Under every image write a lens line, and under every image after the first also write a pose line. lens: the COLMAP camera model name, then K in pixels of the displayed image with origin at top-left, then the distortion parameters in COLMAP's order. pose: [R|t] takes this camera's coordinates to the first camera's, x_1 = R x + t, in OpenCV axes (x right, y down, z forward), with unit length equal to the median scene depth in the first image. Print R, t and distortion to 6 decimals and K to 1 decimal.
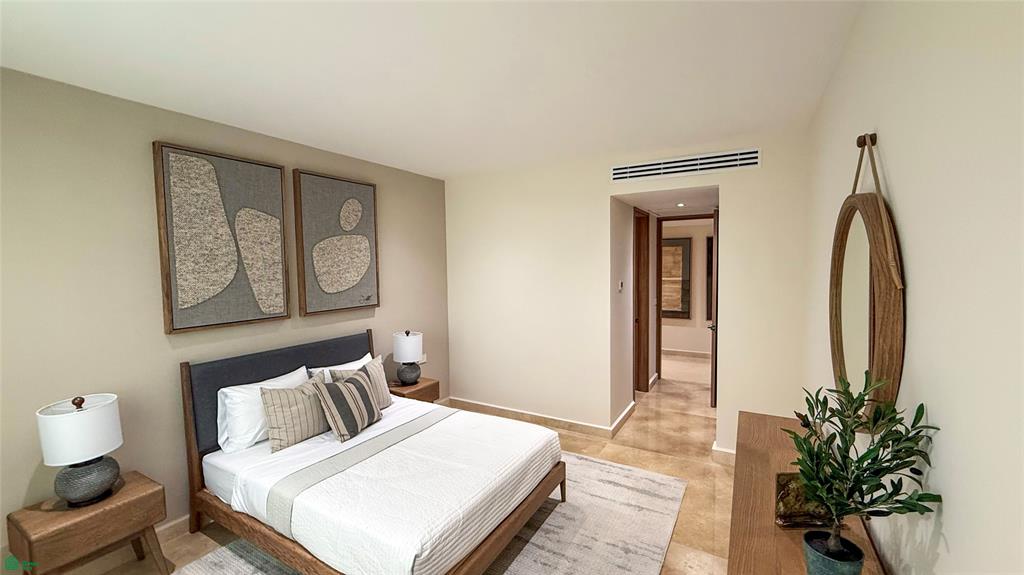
lens RADIAL K [[416.4, 0, 497.3], [0, 416.4, 288.3], [0, 0, 1]] dist [0.001438, -0.001033]
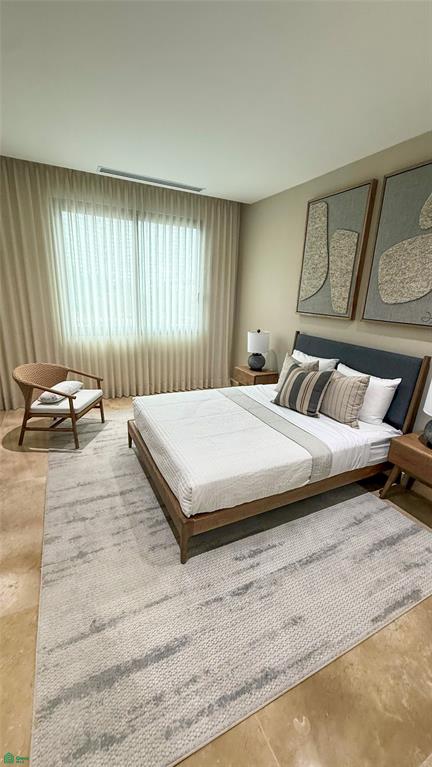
lens RADIAL K [[311.9, 0, 221.2], [0, 311.9, 383.3], [0, 0, 1]] dist [0.001438, -0.001033]
pose [[-0.524506, 0.229126, -0.819997, 0.517580], [-0.088378, 0.943254, 0.320097, -0.012919], [0.846807, 0.240362, -0.474493, 1.222690]]
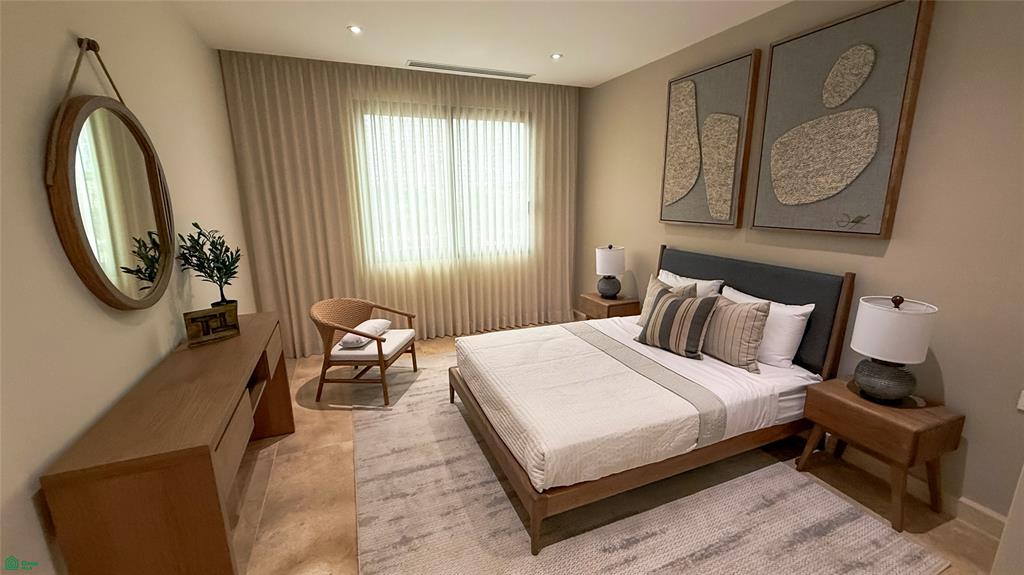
lens RADIAL K [[416.4, 0, 515.1], [0, 416.4, 285.4], [0, 0, 1]] dist [0.001438, -0.001033]
pose [[-0.591208, 0.188316, -0.784226, 0.566079], [-0.031234, 0.966283, 0.255580, -0.027380], [0.805914, 0.175595, -0.565392, 1.213878]]
